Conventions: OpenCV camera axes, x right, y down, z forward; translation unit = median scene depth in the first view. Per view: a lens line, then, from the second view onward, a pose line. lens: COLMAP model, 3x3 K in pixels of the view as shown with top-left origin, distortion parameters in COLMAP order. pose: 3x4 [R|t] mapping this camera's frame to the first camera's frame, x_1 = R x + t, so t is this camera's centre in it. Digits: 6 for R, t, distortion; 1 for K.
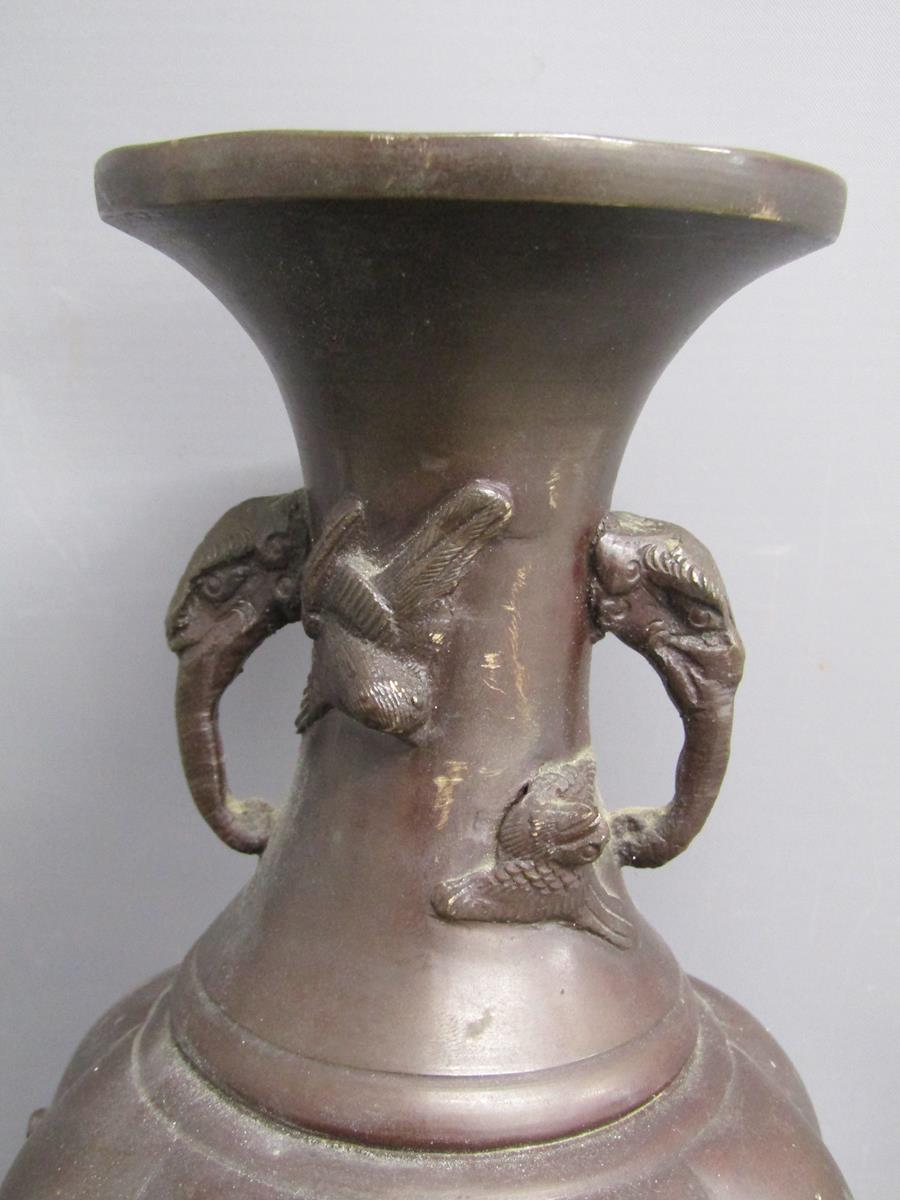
lens RADIAL K [[1322.7, 0, 450.0], [0, 1322.7, 600.0], [0, 0, 1]] dist [-0.010585, -0.011532]
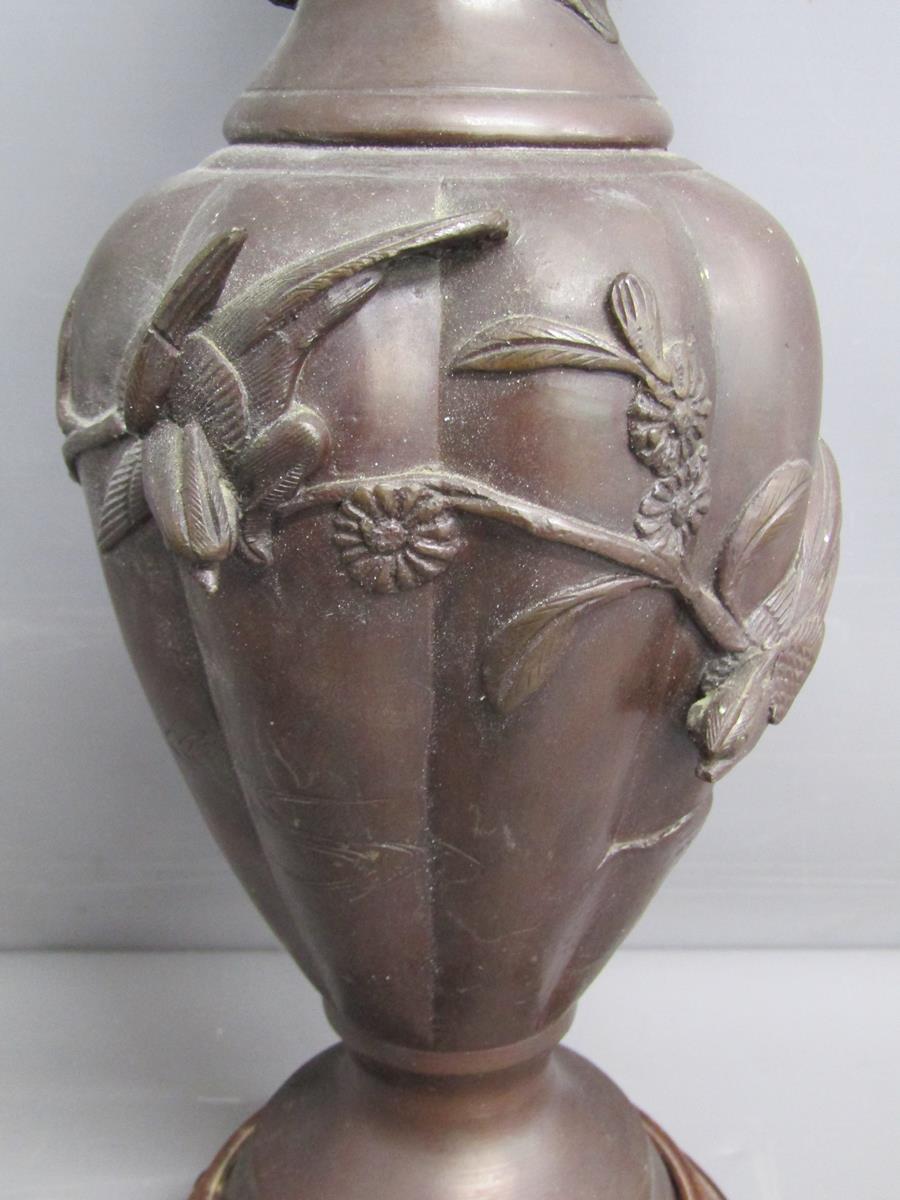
lens RADIAL K [[1322.7, 0, 450.0], [0, 1322.7, 600.0], [0, 0, 1]] dist [-0.010585, -0.011532]
pose [[0.999144, -0.011270, -0.039812, 0.036849], [0.015637, 0.993679, 0.111161, 0.676955], [0.038308, -0.111689, 0.993005, -0.237575]]
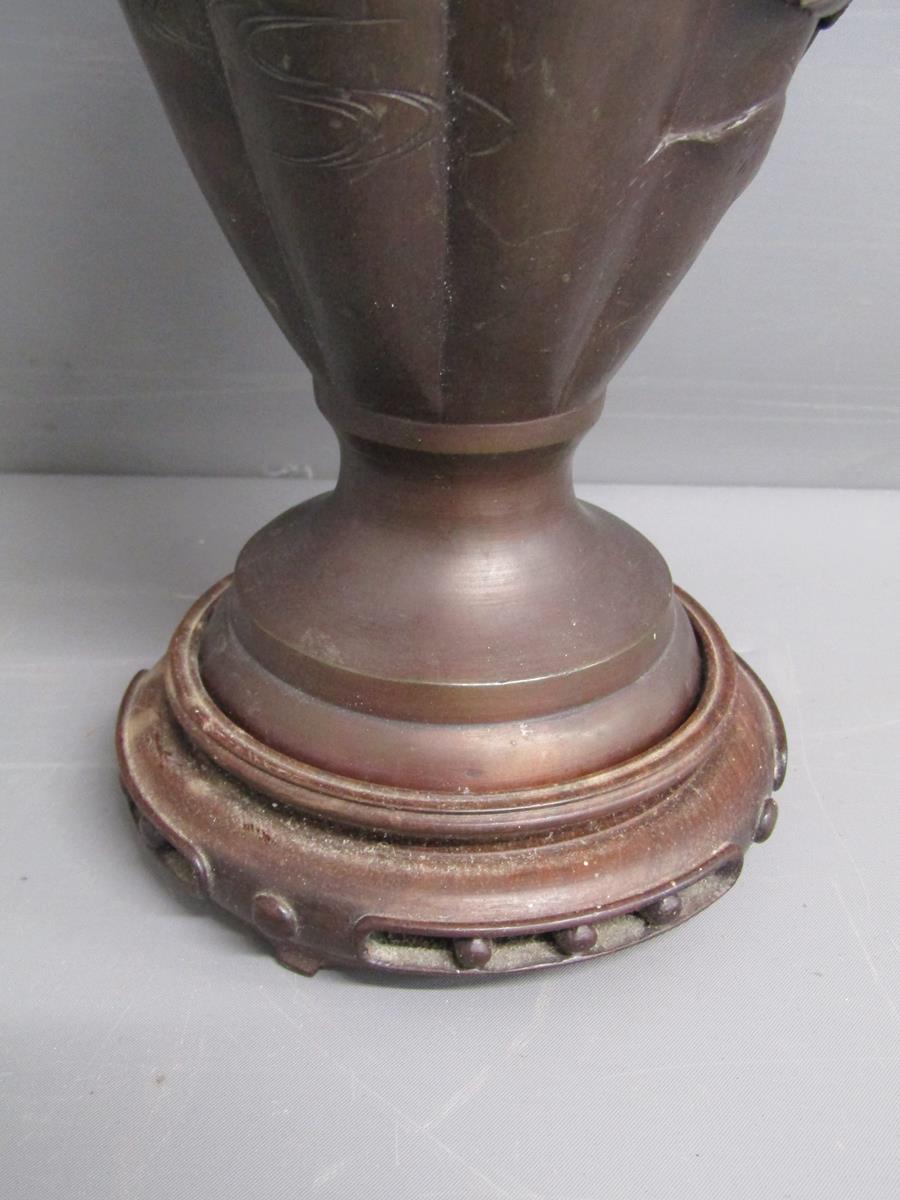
lens RADIAL K [[1322.7, 0, 450.0], [0, 1322.7, 600.0], [0, 0, 1]] dist [-0.010585, -0.011532]
pose [[0.999483, 0.016380, -0.027679, -0.000633], [-0.007157, 0.952289, 0.305115, 1.121532], [0.031356, -0.304759, 0.951913, -0.108847]]
